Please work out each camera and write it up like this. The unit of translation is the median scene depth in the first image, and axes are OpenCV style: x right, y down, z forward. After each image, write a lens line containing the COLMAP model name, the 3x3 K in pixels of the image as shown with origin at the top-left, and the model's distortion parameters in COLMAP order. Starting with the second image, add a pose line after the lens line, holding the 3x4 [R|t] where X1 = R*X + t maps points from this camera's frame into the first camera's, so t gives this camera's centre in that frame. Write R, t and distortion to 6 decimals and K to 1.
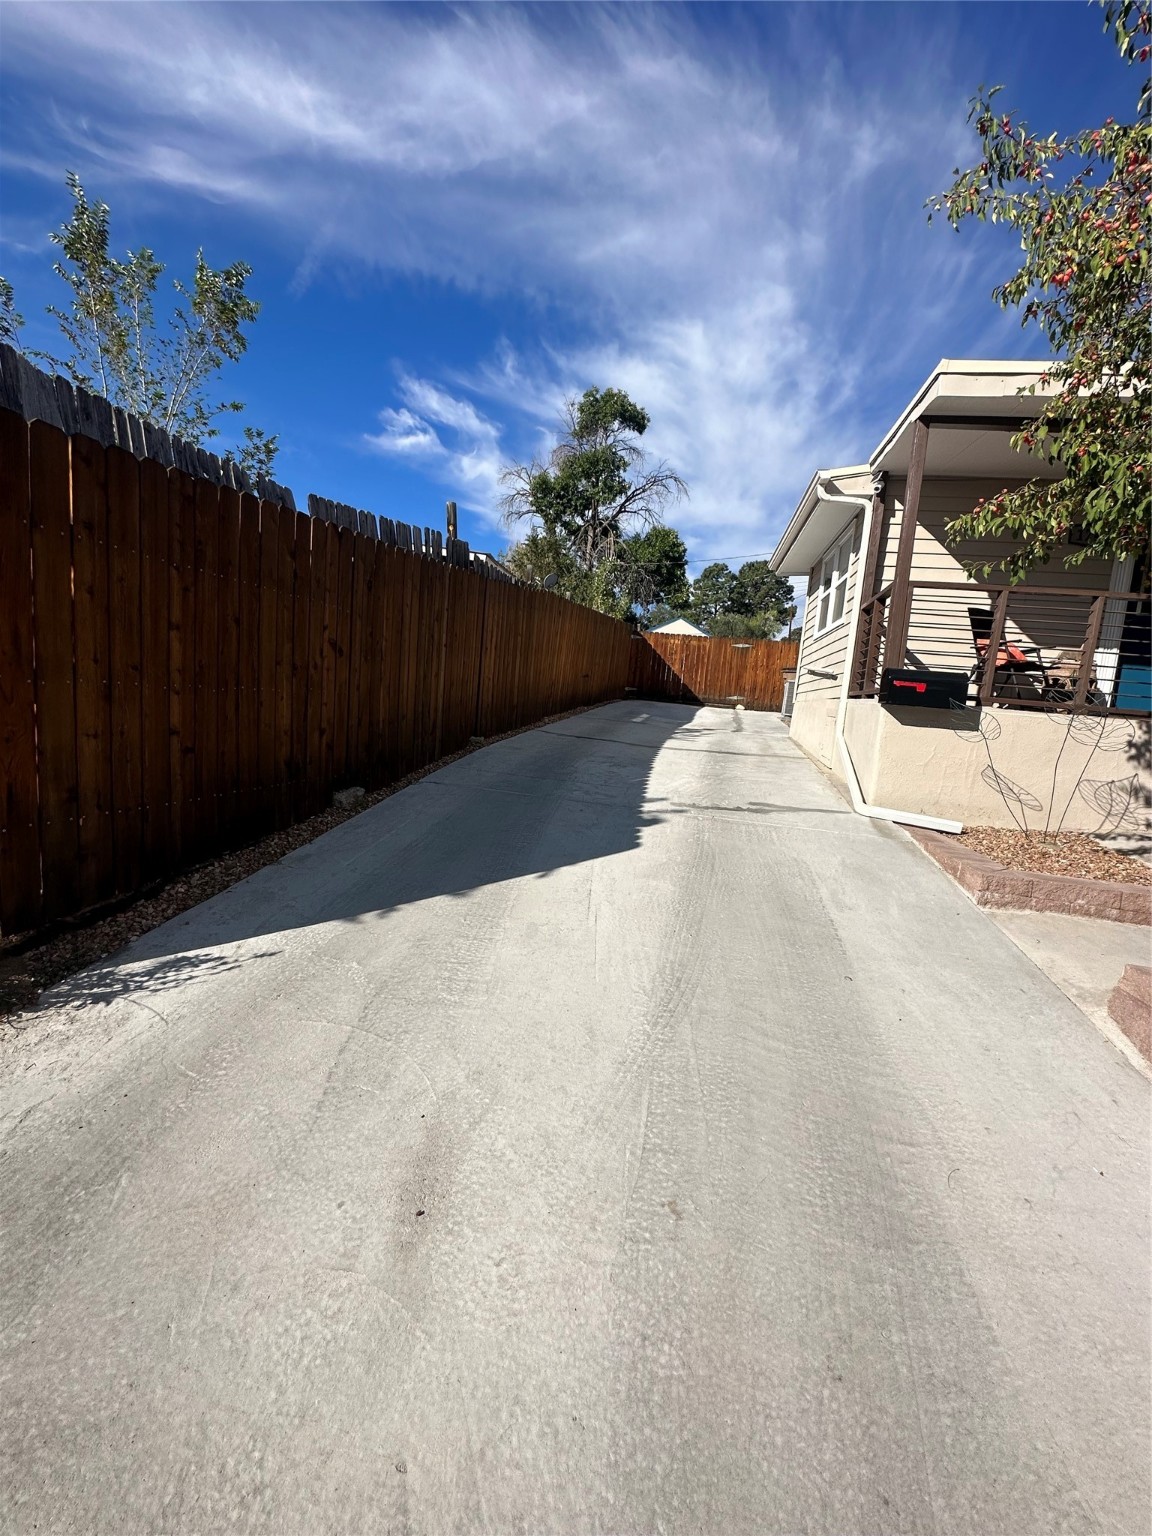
lens RADIAL K [[611.6, 0, 576.0], [0, 611.6, 768.0], [0, 0, 1]] dist [-0.002642, -0.000715]
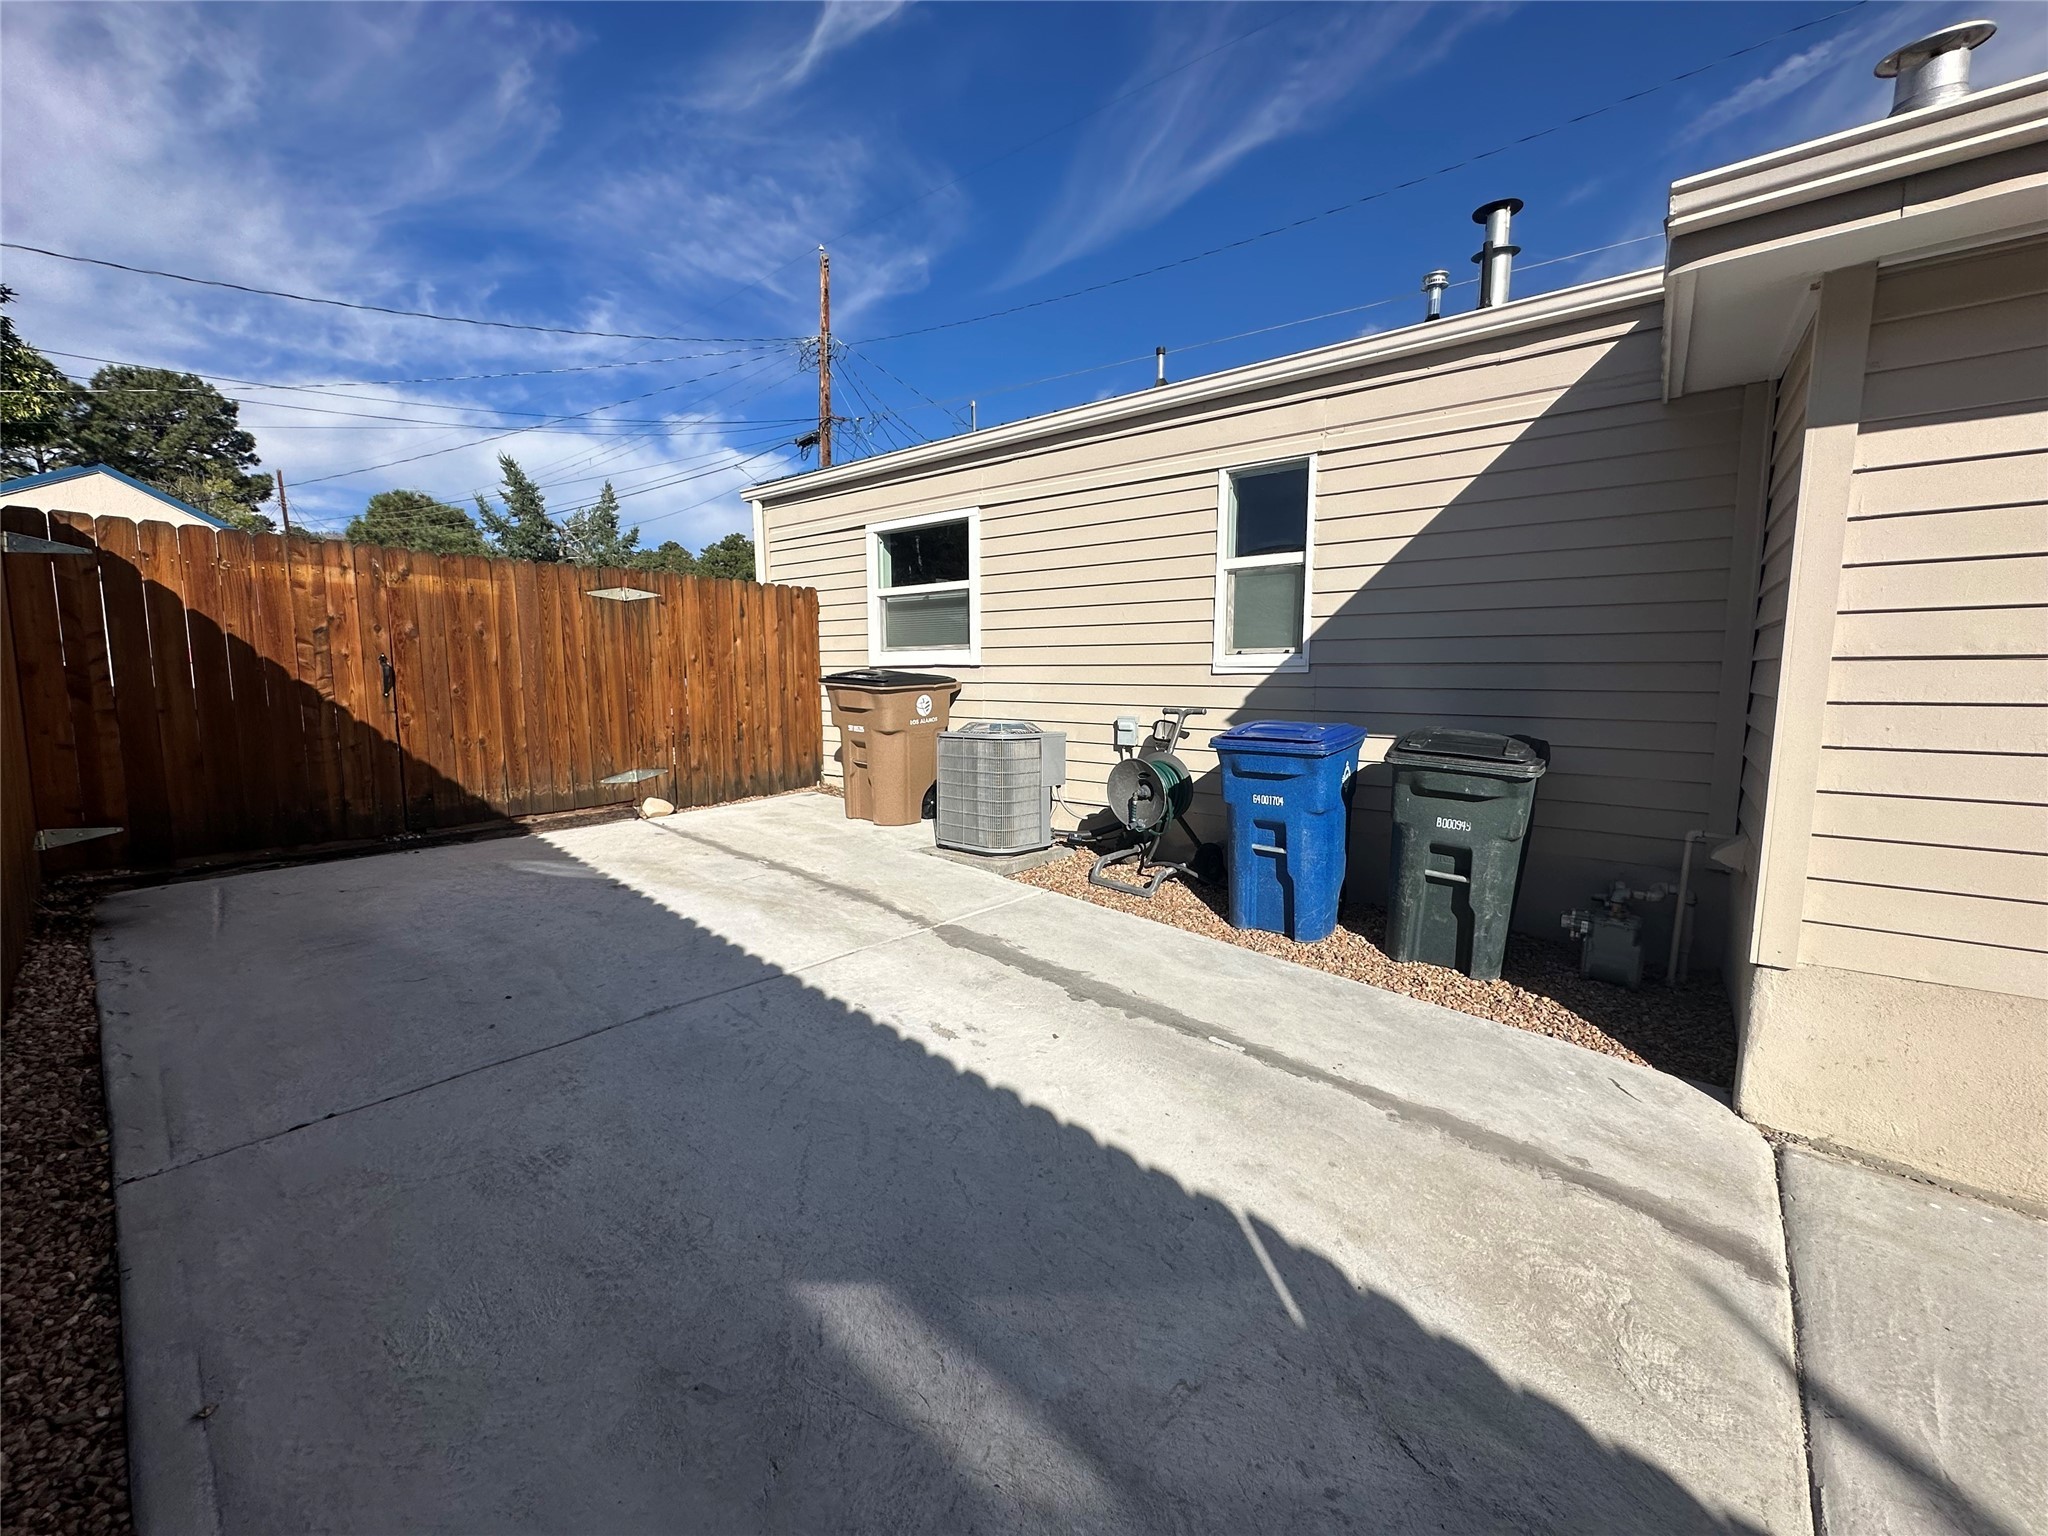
lens RADIAL K [[821.1, 0, 1037.2], [0, 821.1, 771.1], [0, 0, 1]] dist [-0.004241, 0.000070]
pose [[0.455522, -0.192944, 0.869064, 0.005388], [0.141764, 0.979495, 0.143155, -0.066716], [-0.878864, 0.057991, 0.473534, 0.296291]]
